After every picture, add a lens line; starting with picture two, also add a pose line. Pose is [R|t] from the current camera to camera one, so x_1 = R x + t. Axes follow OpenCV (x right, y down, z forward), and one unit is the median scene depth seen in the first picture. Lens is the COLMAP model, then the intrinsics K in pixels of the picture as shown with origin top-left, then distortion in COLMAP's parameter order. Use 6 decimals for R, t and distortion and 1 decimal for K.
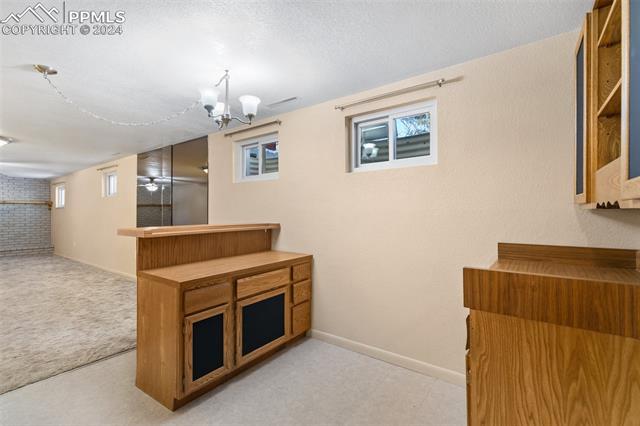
lens RADIAL K [[288.0, 0, 320.8], [0, 288.0, 211.4], [0, 0, 1]] dist [0.009112, -0.001558]
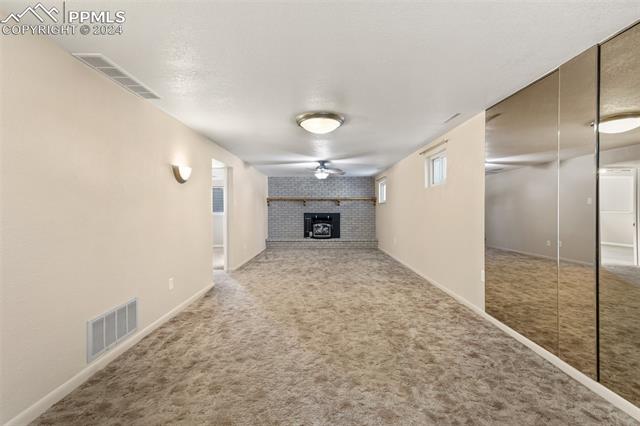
lens RADIAL K [[288.0, 0, 320.8], [0, 288.0, 211.4], [0, 0, 1]] dist [0.009112, -0.001558]
pose [[0.598565, 0.005383, -0.801057, -0.294758], [0.009978, 0.999850, 0.014175, 0.000493], [0.801012, -0.016477, 0.598421, 0.299629]]
